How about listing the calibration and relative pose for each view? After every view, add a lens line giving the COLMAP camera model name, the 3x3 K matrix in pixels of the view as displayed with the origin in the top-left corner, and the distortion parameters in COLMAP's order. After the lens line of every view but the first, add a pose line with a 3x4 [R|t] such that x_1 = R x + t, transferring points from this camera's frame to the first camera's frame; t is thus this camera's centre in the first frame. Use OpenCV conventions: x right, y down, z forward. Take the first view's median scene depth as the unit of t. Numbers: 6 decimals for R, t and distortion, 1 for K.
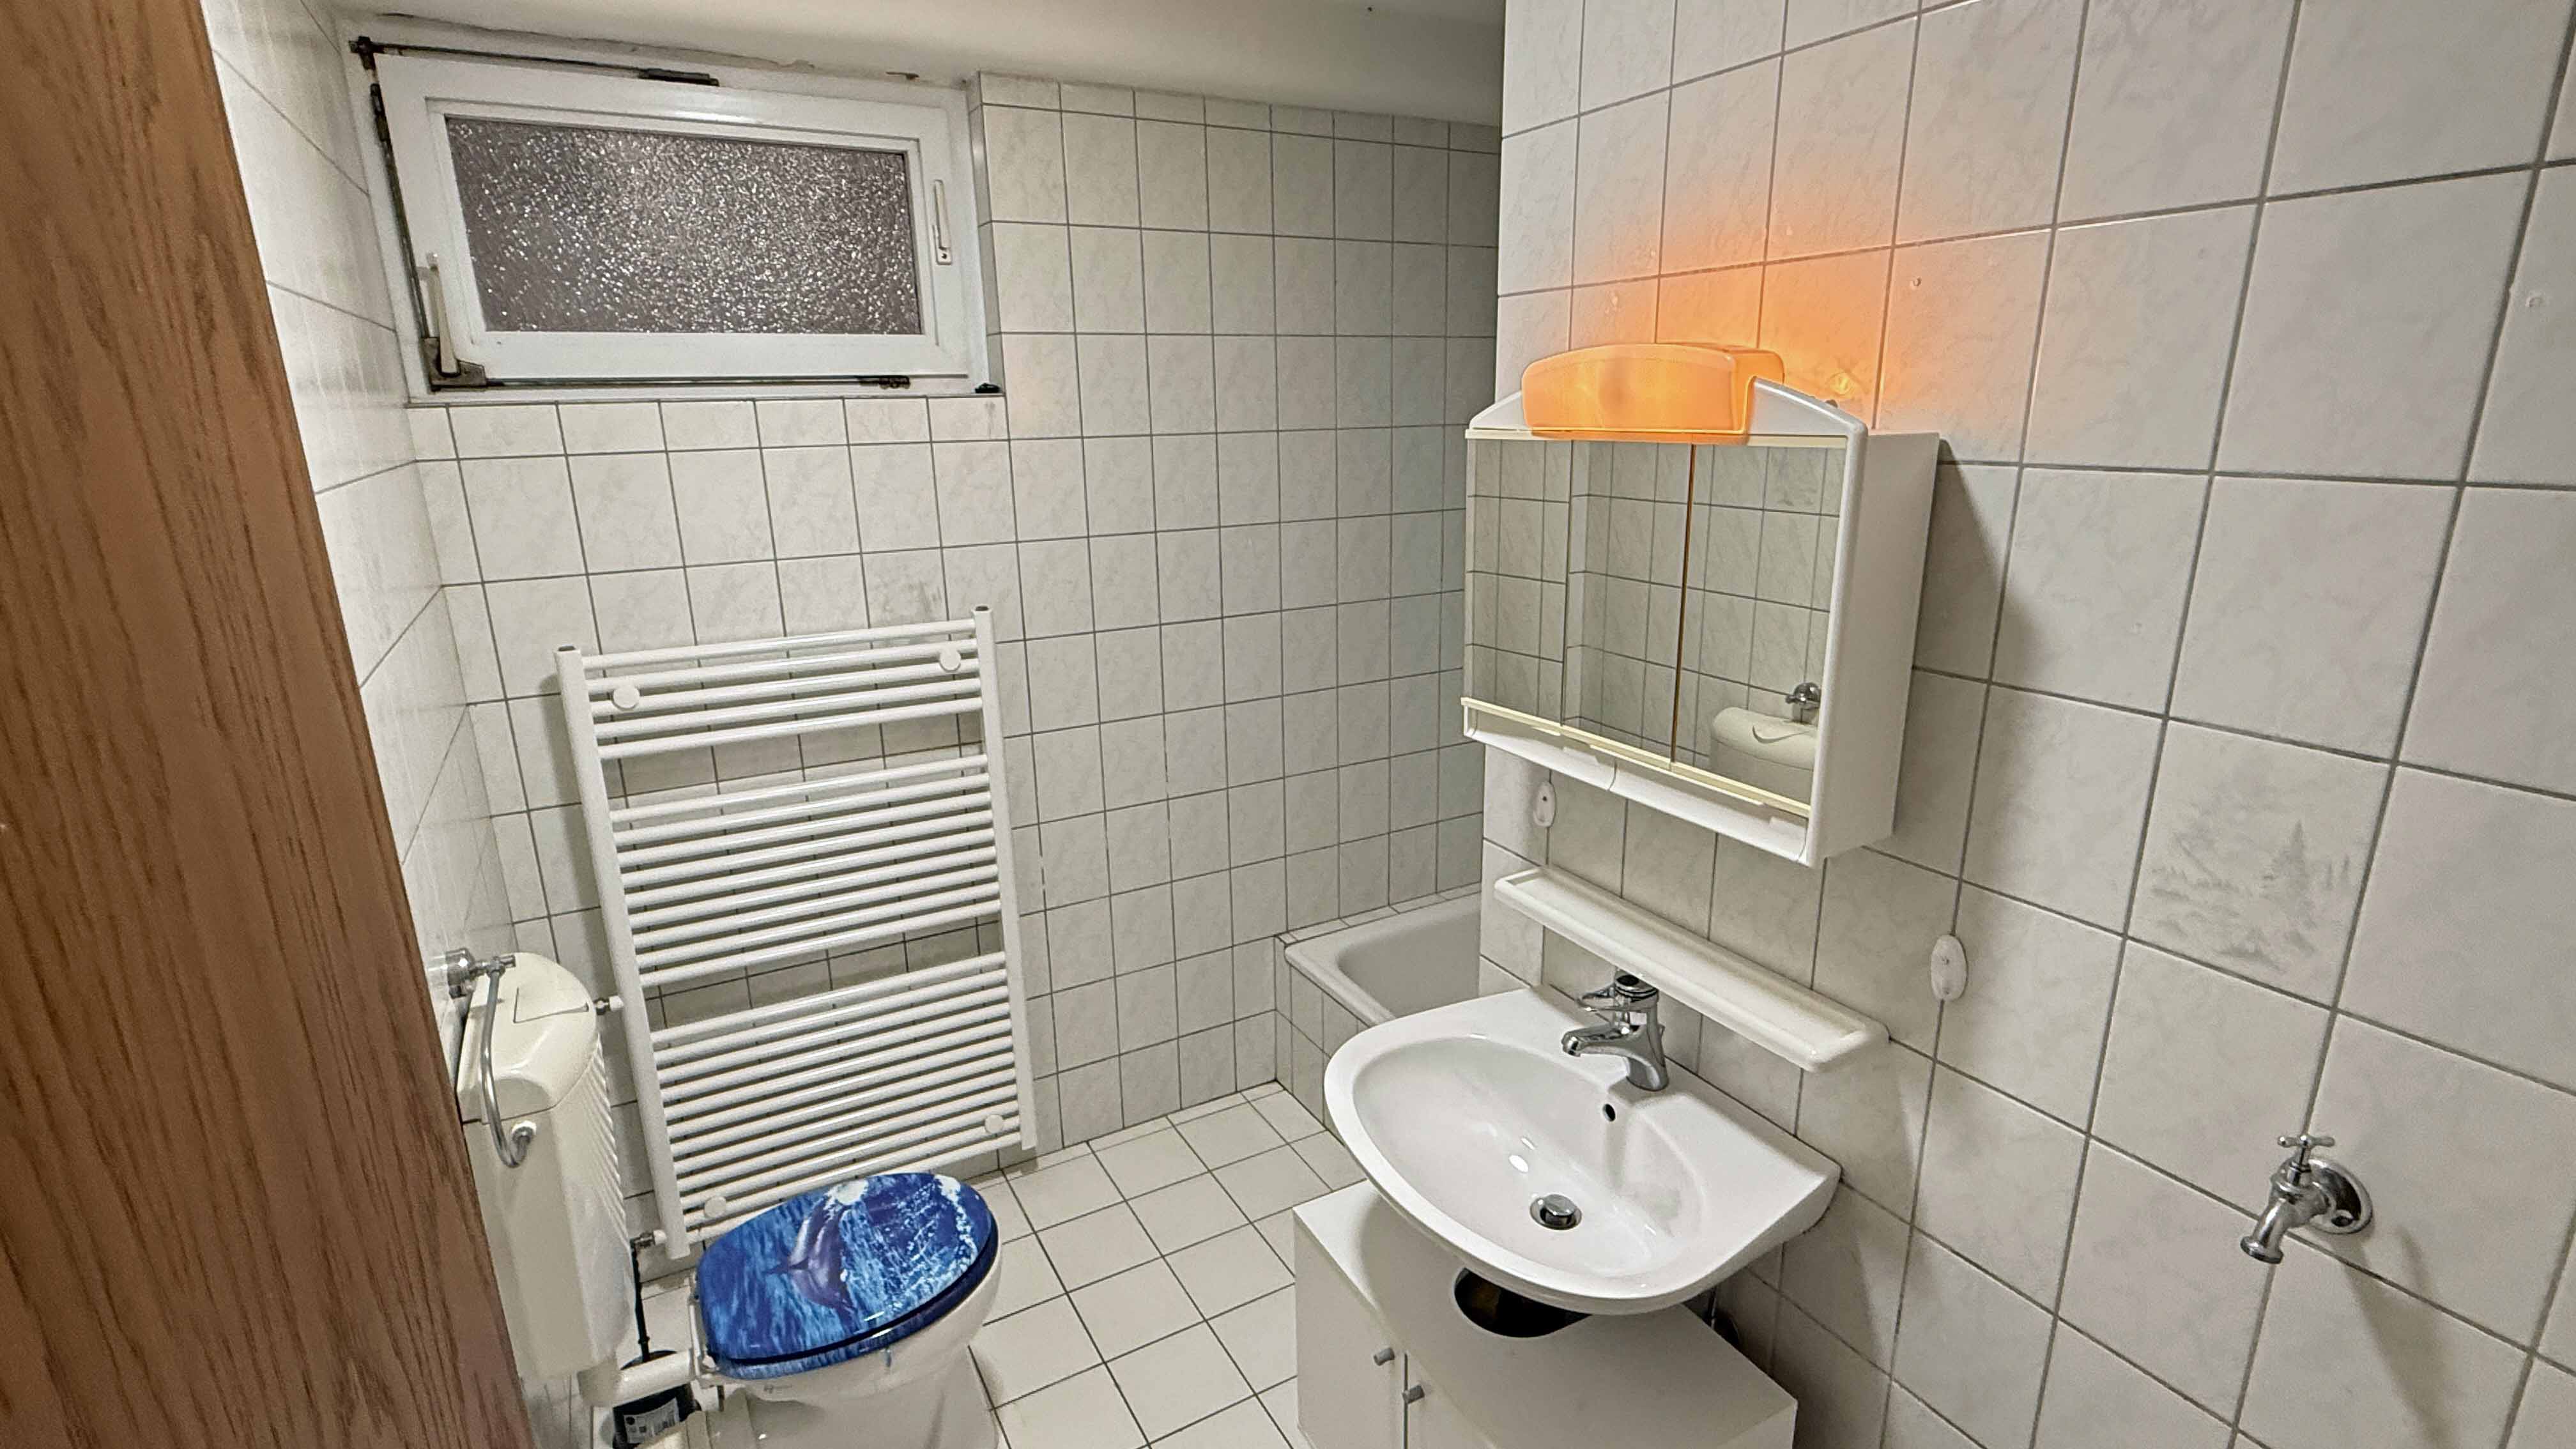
lens RADIAL K [[1190.6, 0, 1284.6], [0, 1190.6, 735.2], [0, 0, 1]] dist [-0.001055, -0.000092]
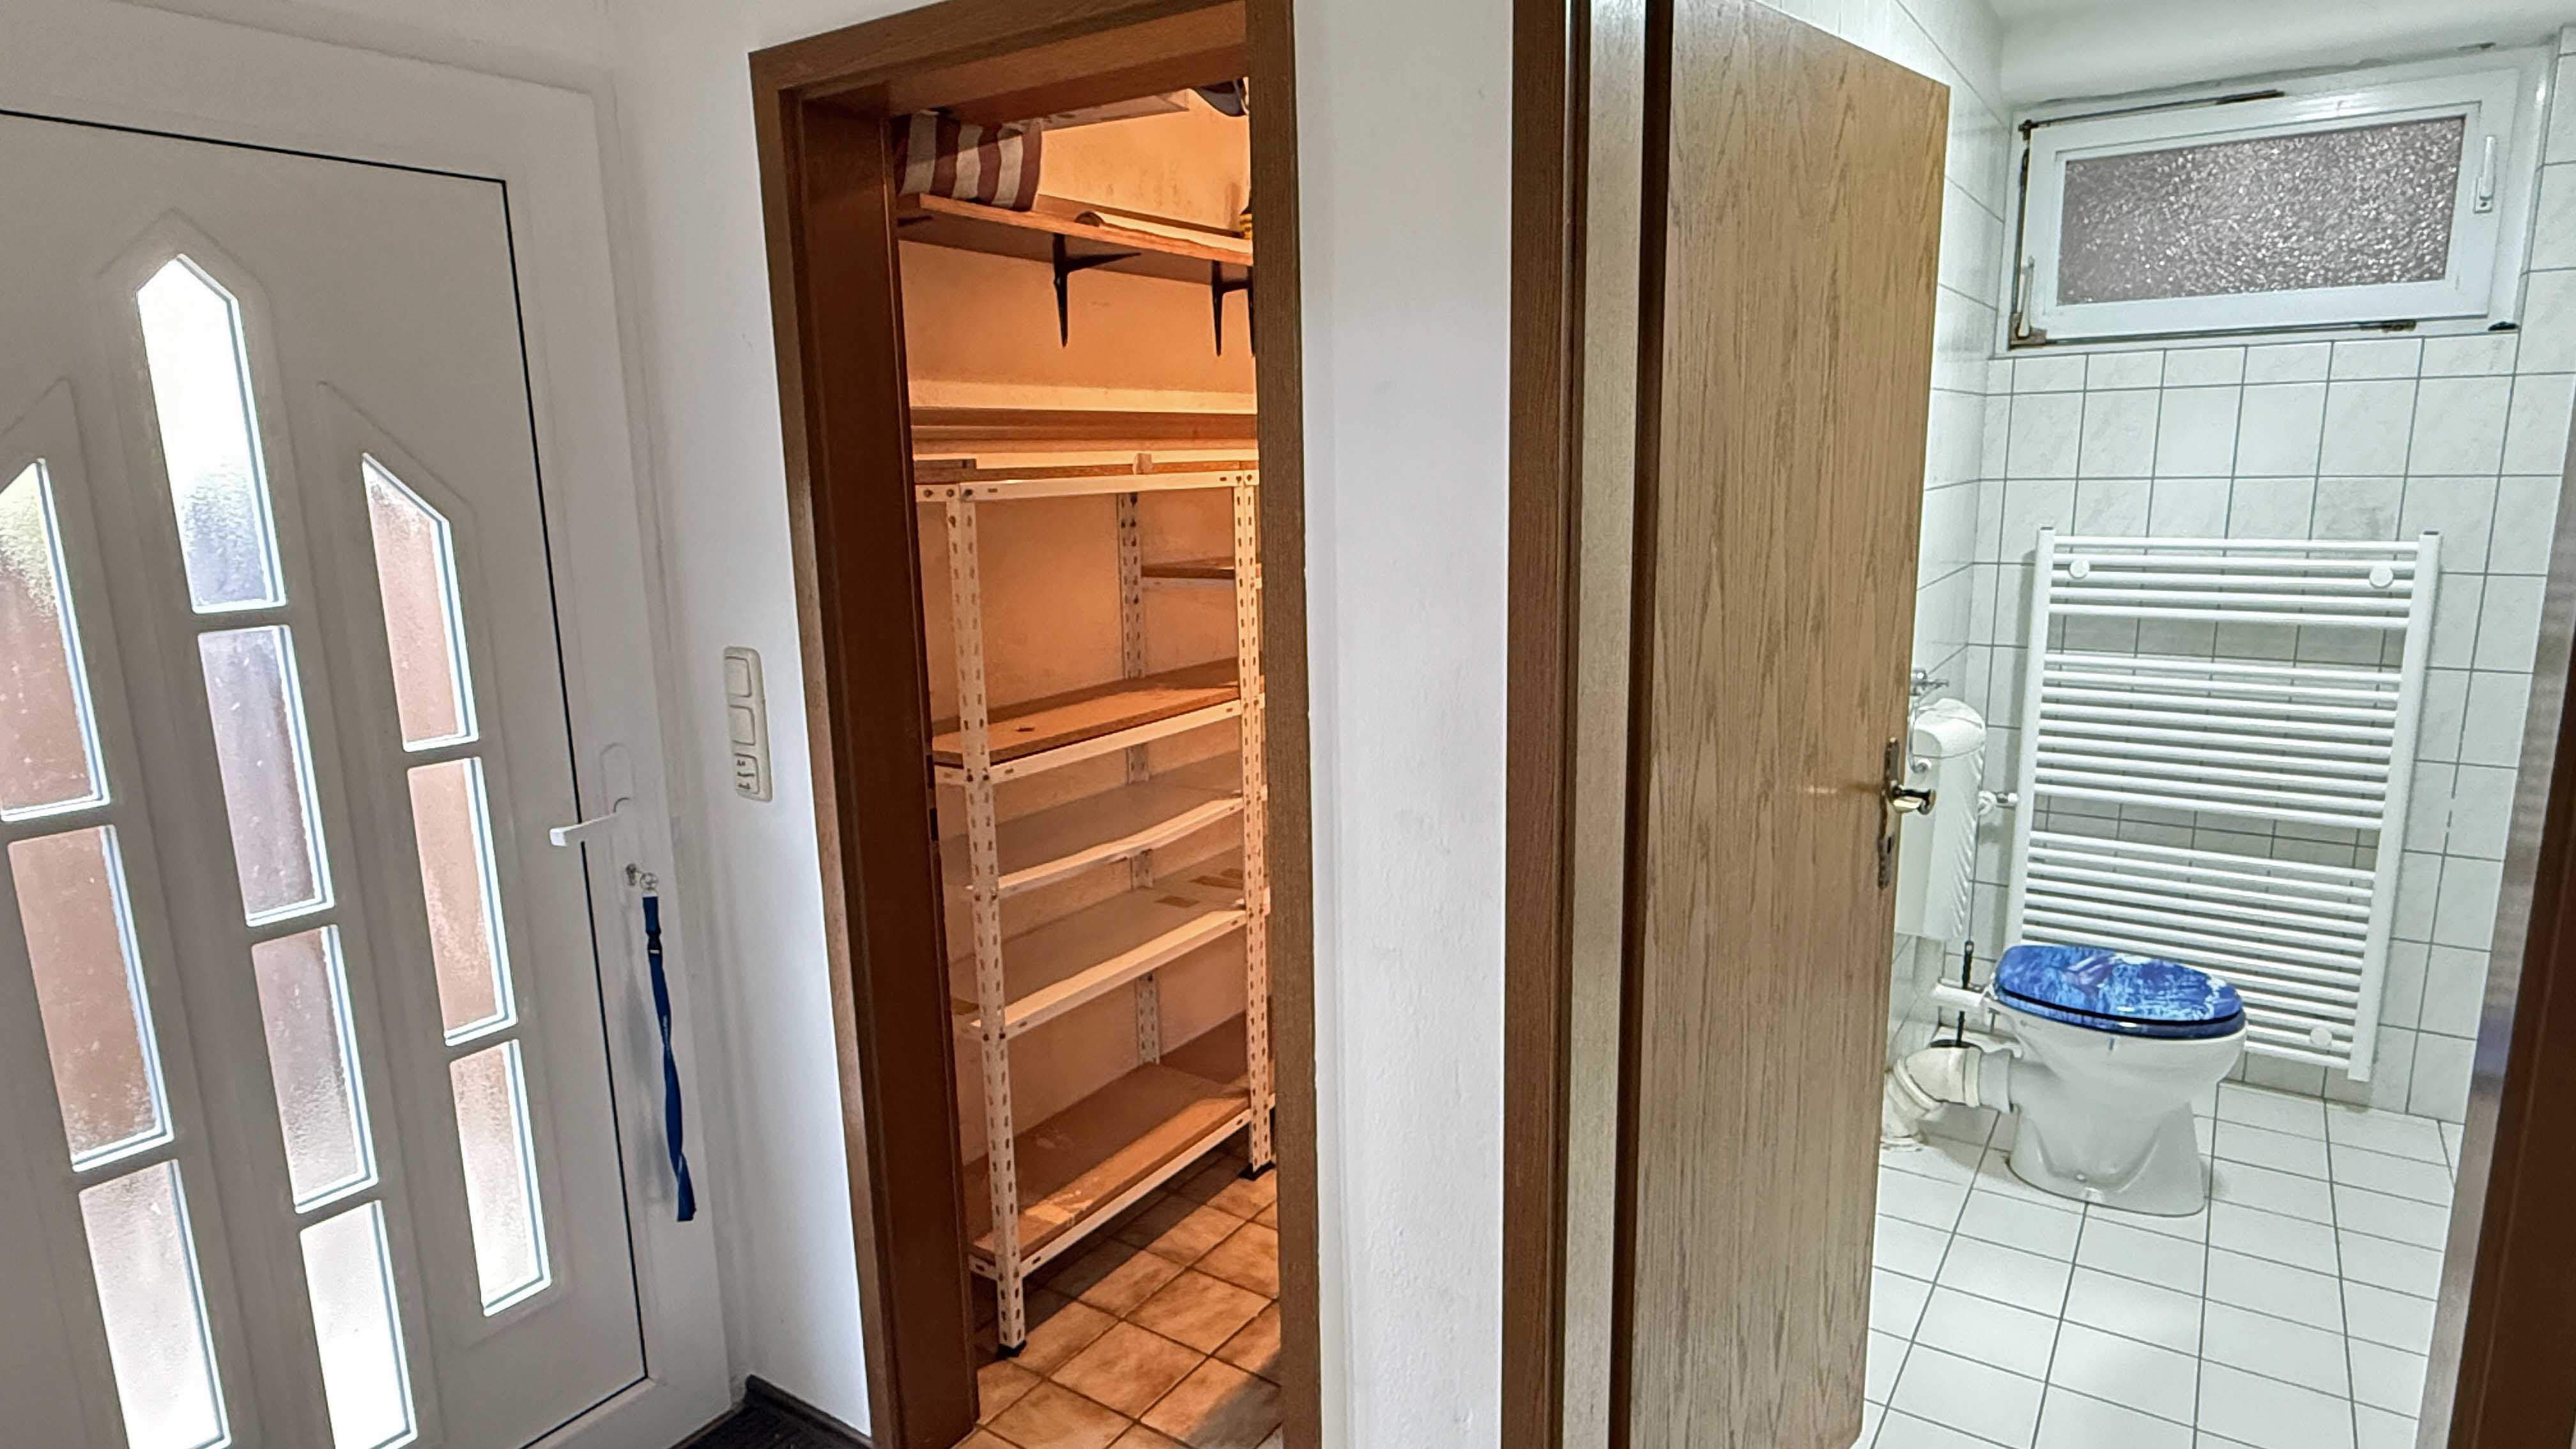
lens RADIAL K [[1407.1, 0, 1281.2], [0, 1407.1, 726.4], [0, 0, 1]] dist [-0.003894, -0.000605]
pose [[0.446857, 0.178806, -0.876554, 0.454298], [-0.230227, 0.969805, 0.080461, 0.214804], [0.864474, 0.165852, 0.474530, -0.488859]]
